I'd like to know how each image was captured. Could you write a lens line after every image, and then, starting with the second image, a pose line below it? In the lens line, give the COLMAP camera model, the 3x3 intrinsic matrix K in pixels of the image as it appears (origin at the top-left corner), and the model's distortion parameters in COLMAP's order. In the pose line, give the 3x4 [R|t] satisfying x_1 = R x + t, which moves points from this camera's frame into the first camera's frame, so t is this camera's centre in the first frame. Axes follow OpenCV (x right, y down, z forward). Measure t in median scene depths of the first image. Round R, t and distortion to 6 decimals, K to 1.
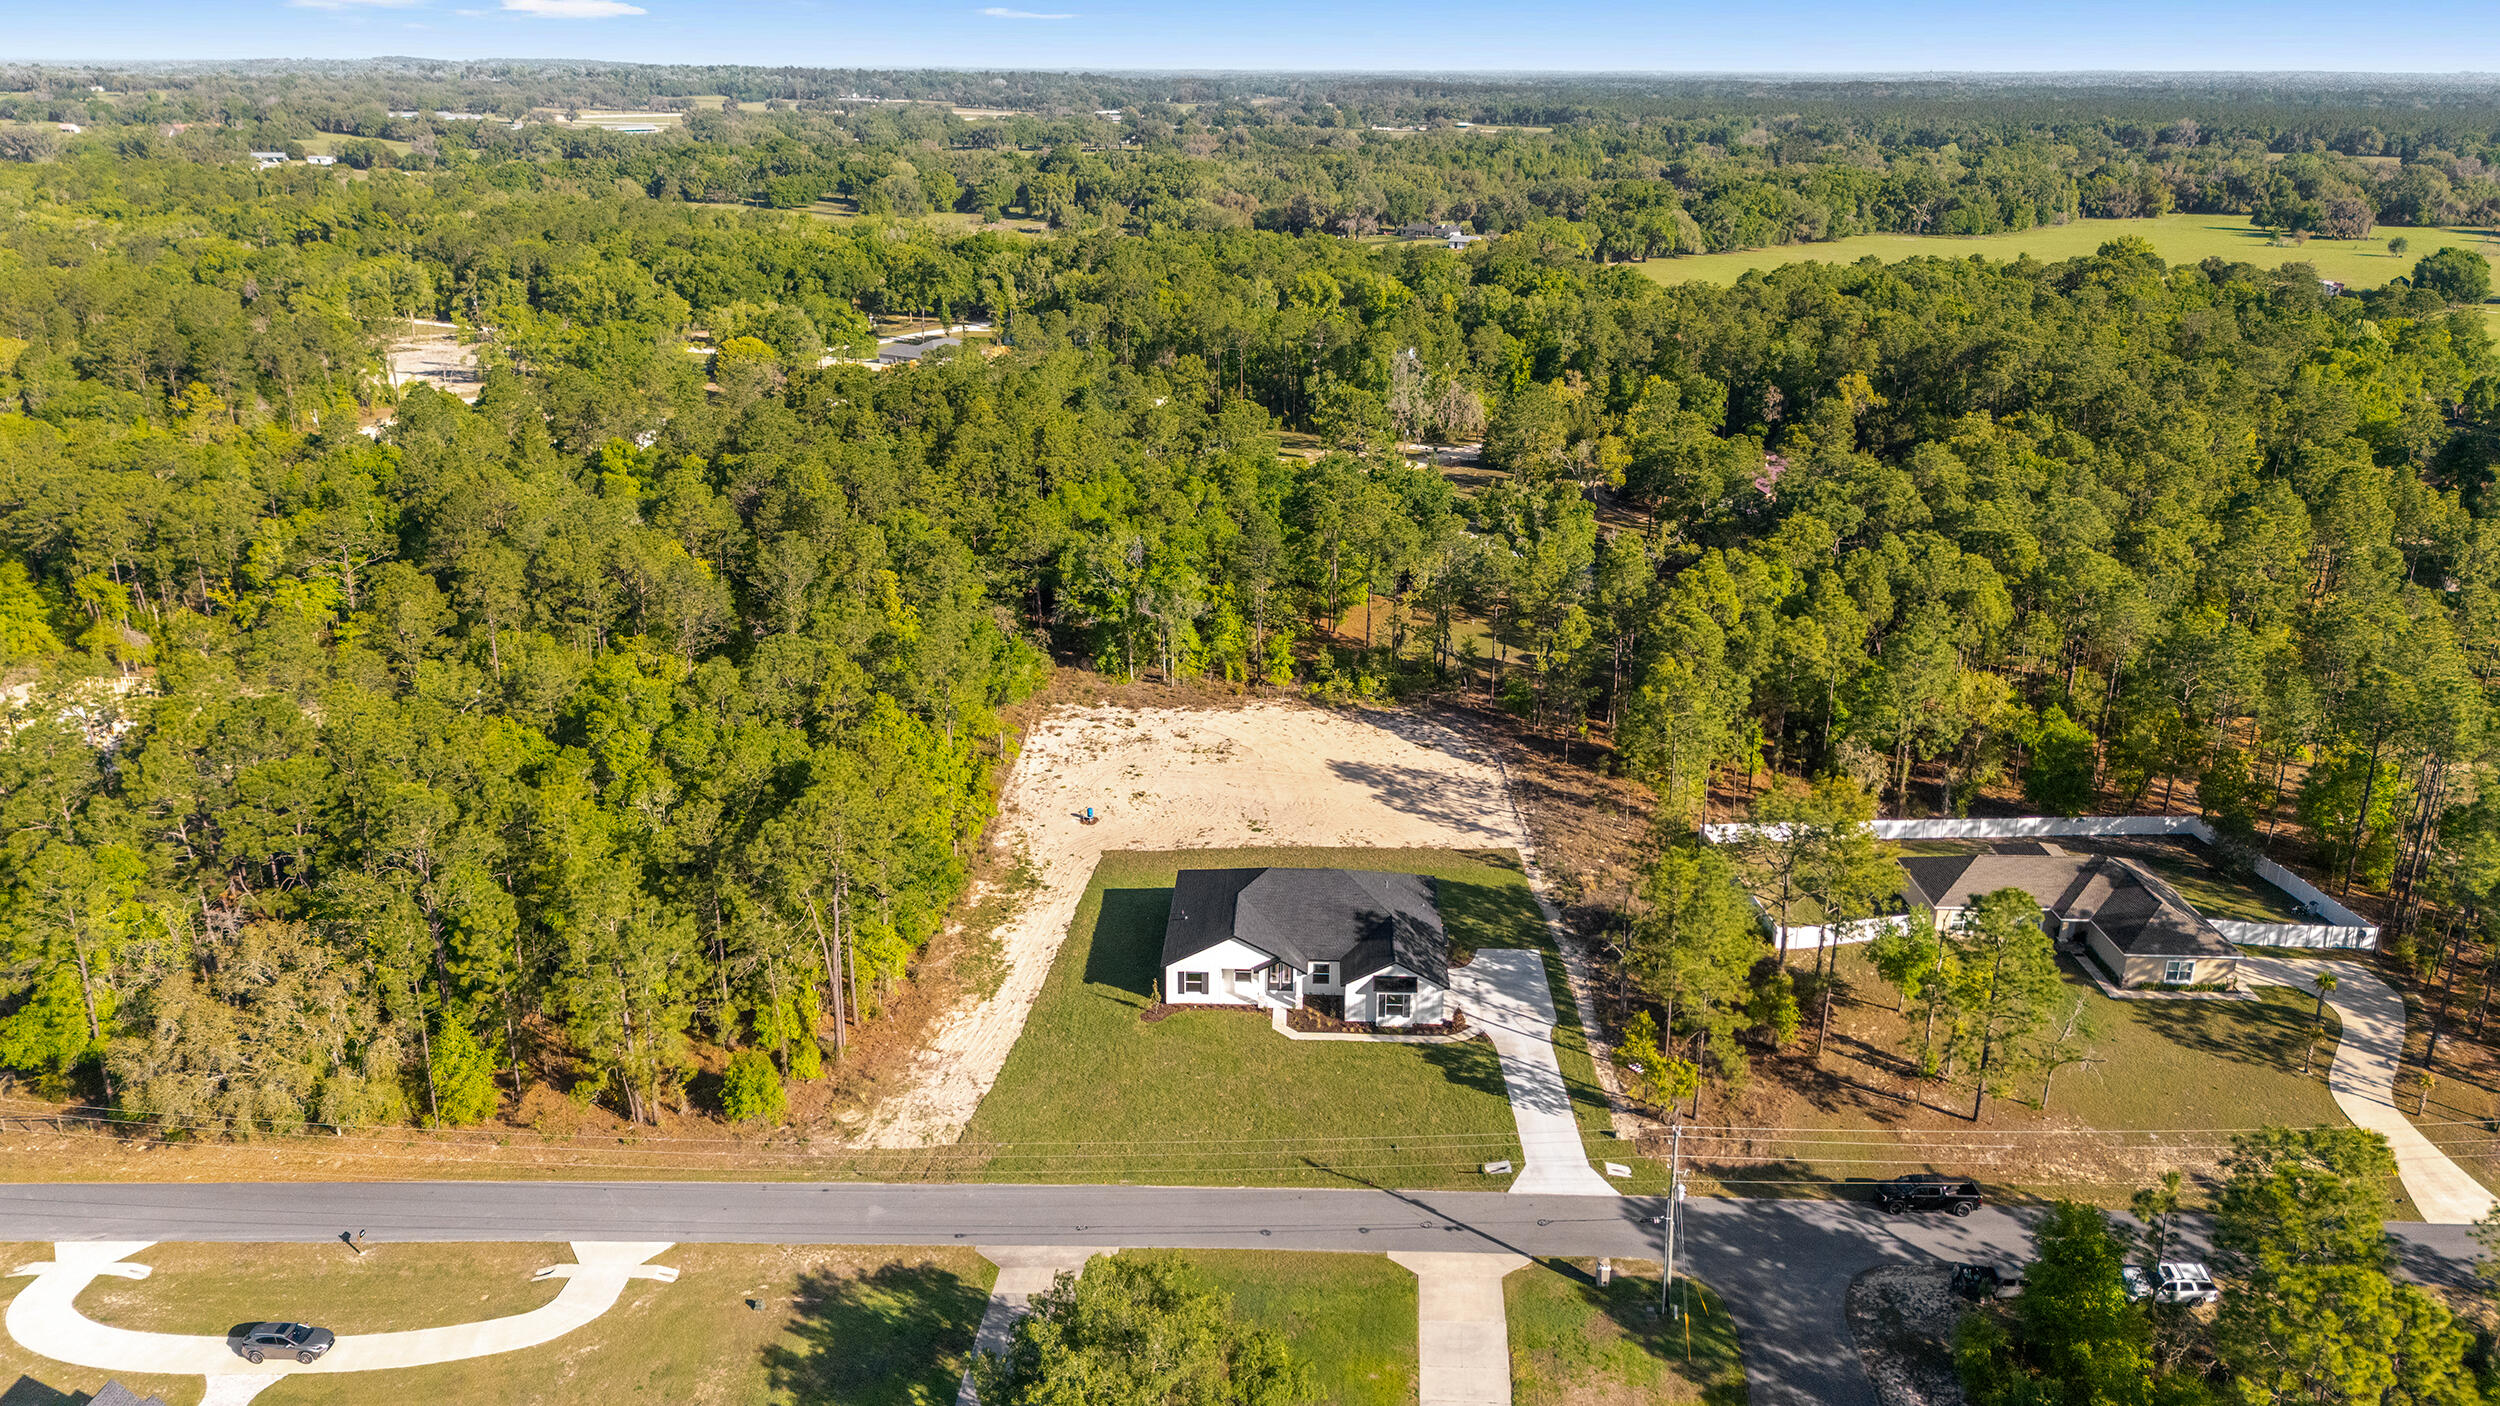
lens RADIAL K [[1827.1, 0, 1261.0], [0, 1827.1, 699.4], [0, 0, 1]] dist [0.085405, -0.118649]
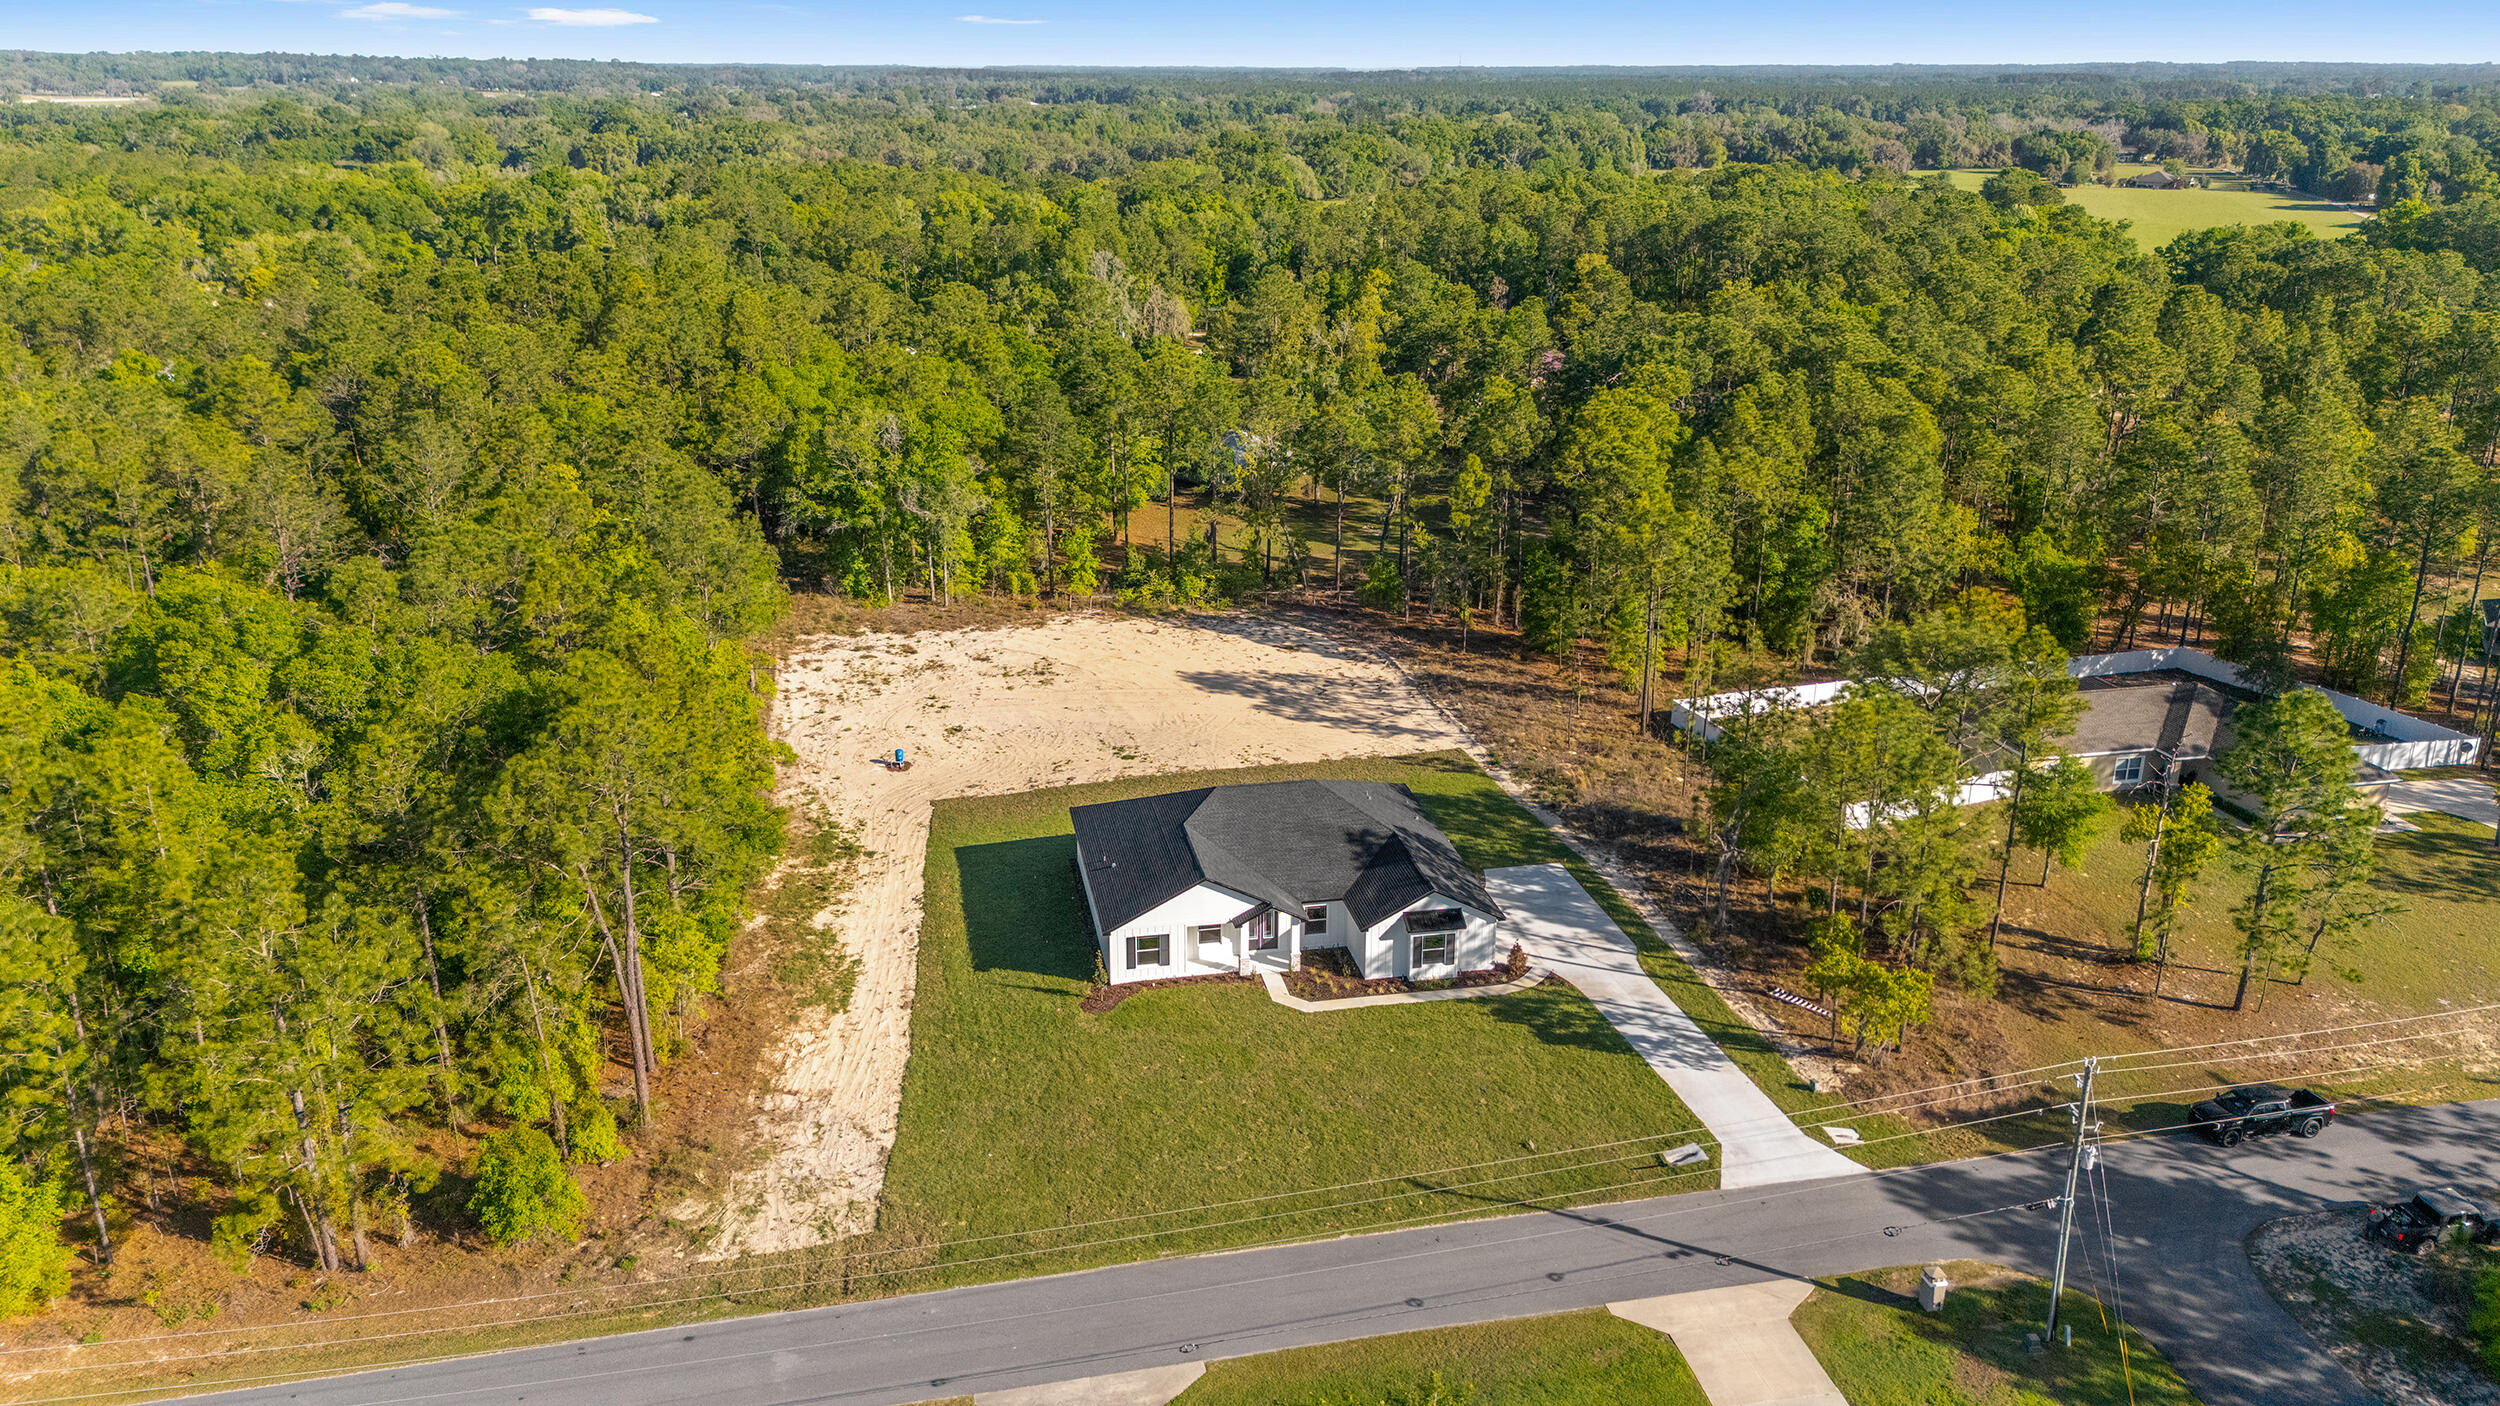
lens RADIAL K [[1809.7, 0, 1250.0], [0, 1809.7, 703.0], [0, 0, 1]] dist [0.073043, -0.072298]
pose [[0.973597, -0.080513, 0.213603, -0.140381], [0.079213, 0.996750, 0.014649, 0.052024], [-0.214088, 0.002658, 0.976811, 0.306938]]
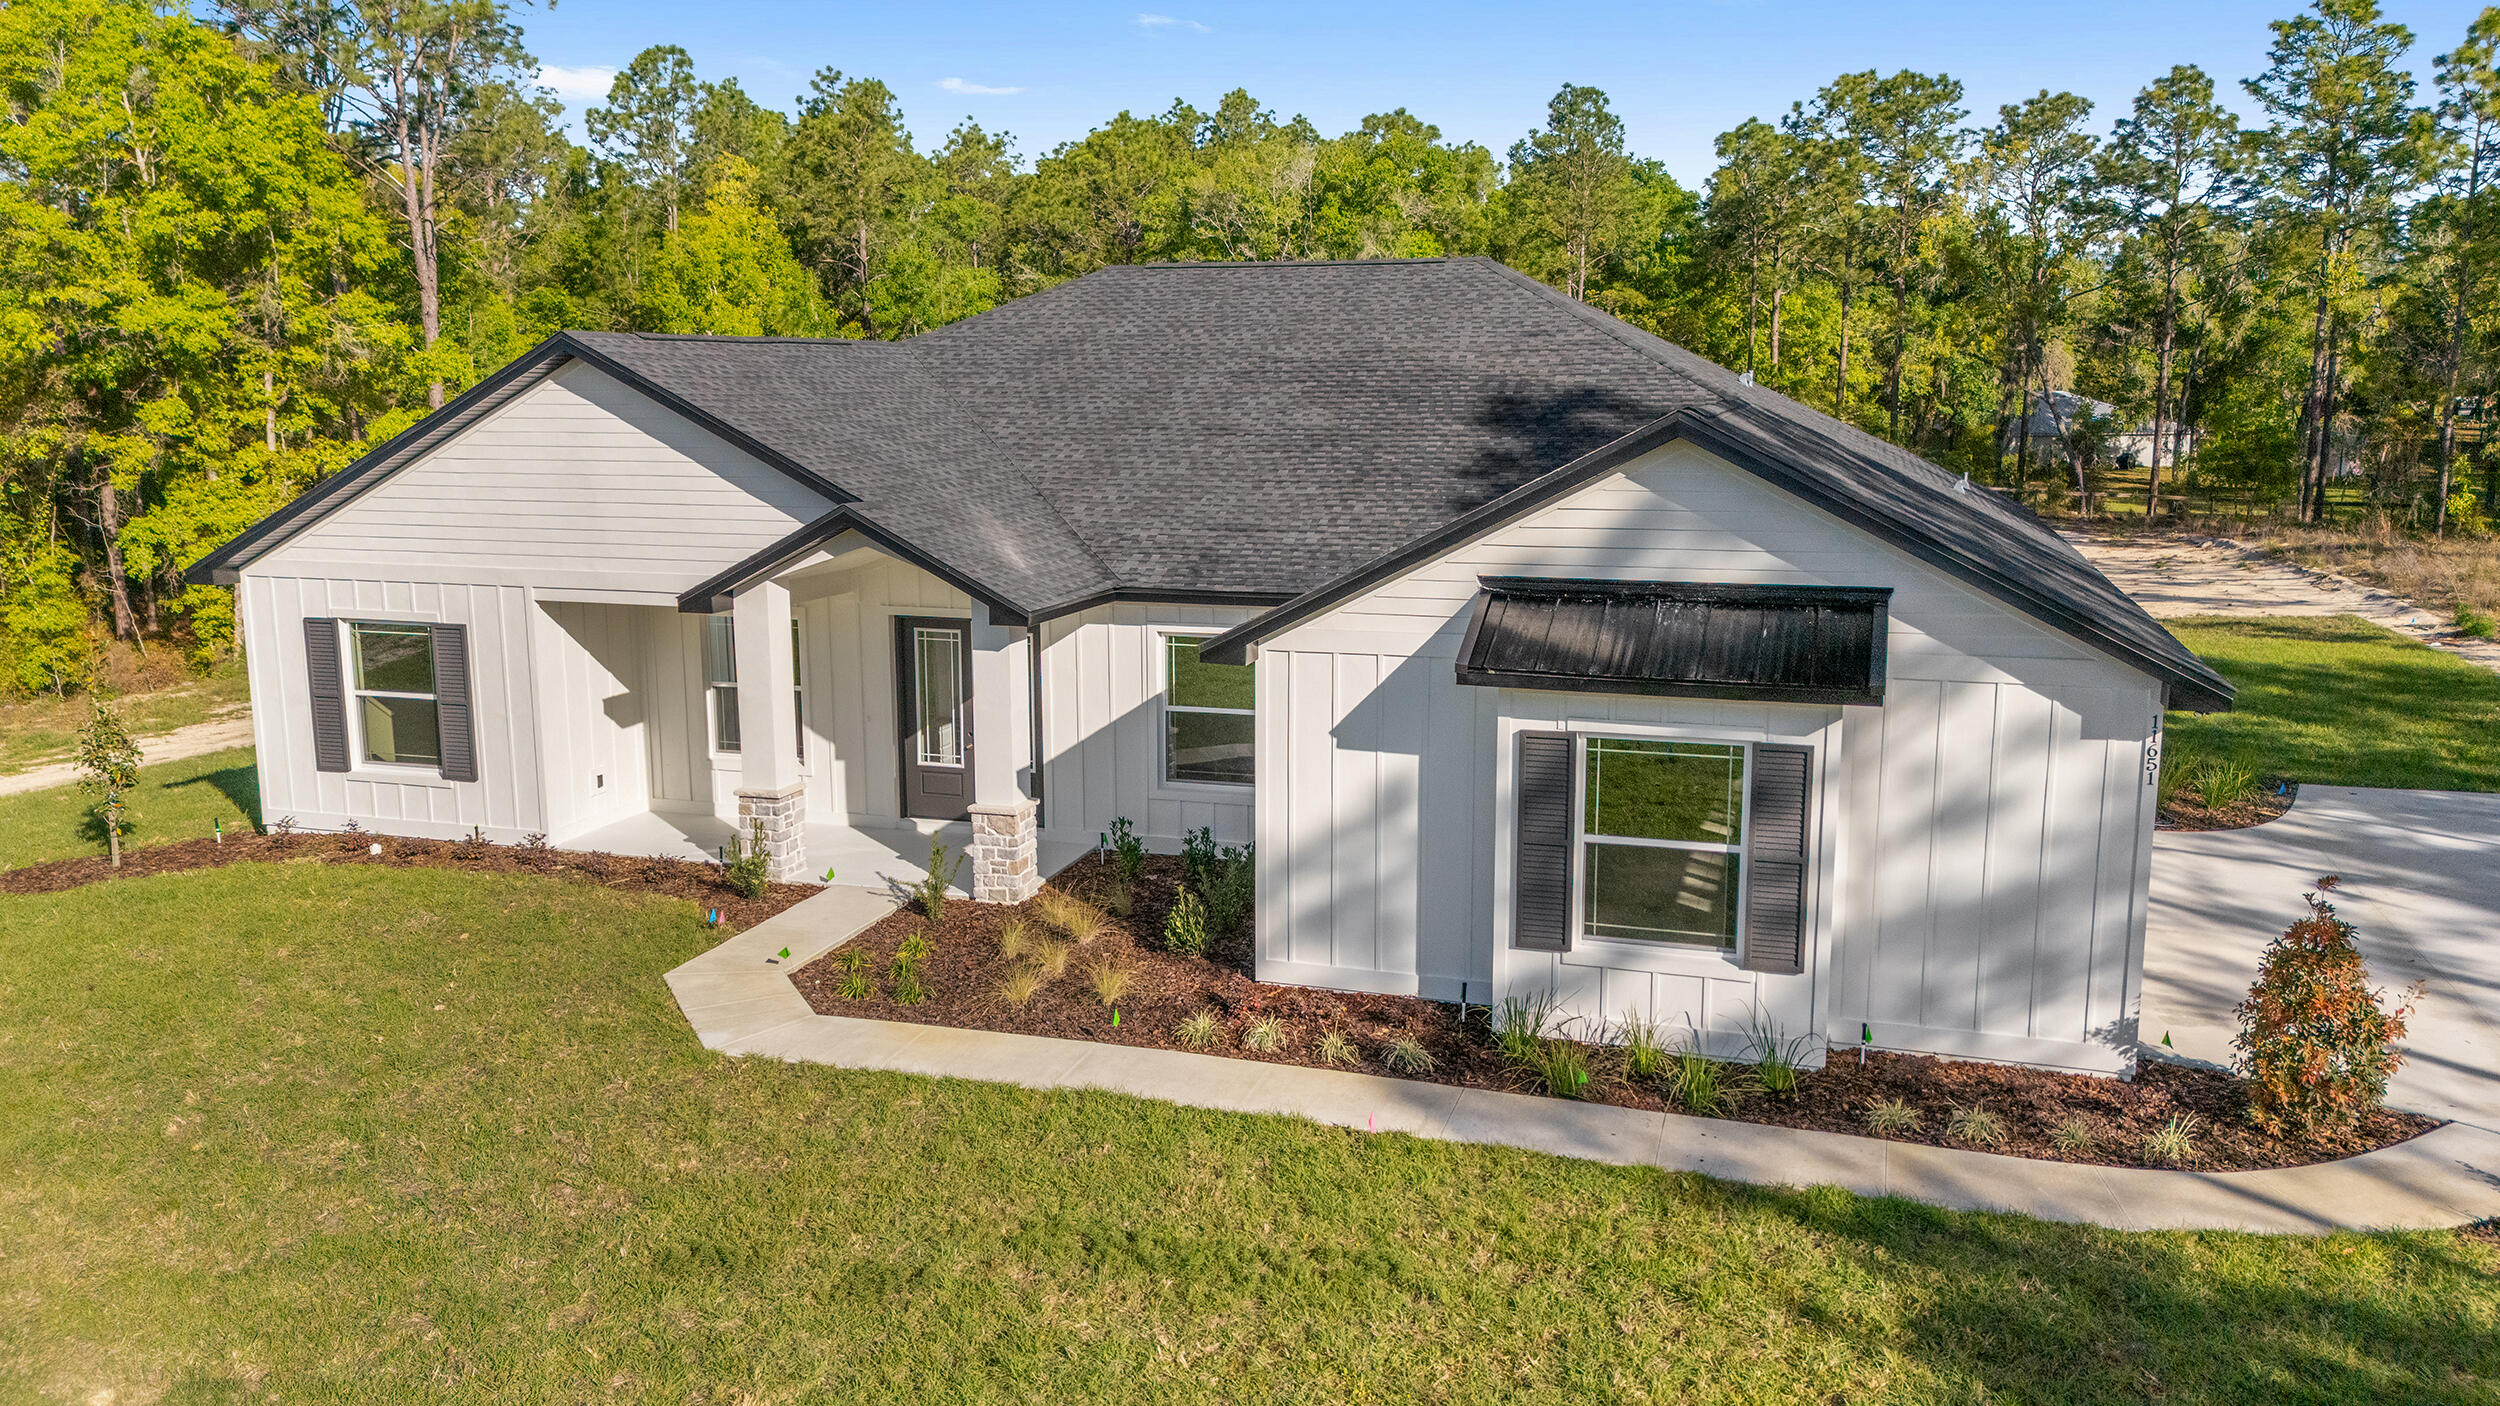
lens RADIAL K [[1837.1, 0, 1264.5], [0, 1837.1, 703.5], [0, 0, 1]] dist [0.072988, -0.074400]
pose [[0.962458, 0.035166, -0.269141, 0.077980], [-0.076022, 0.986810, -0.142921, 0.172301], [0.260565, 0.158017, 0.952437, 0.867801]]
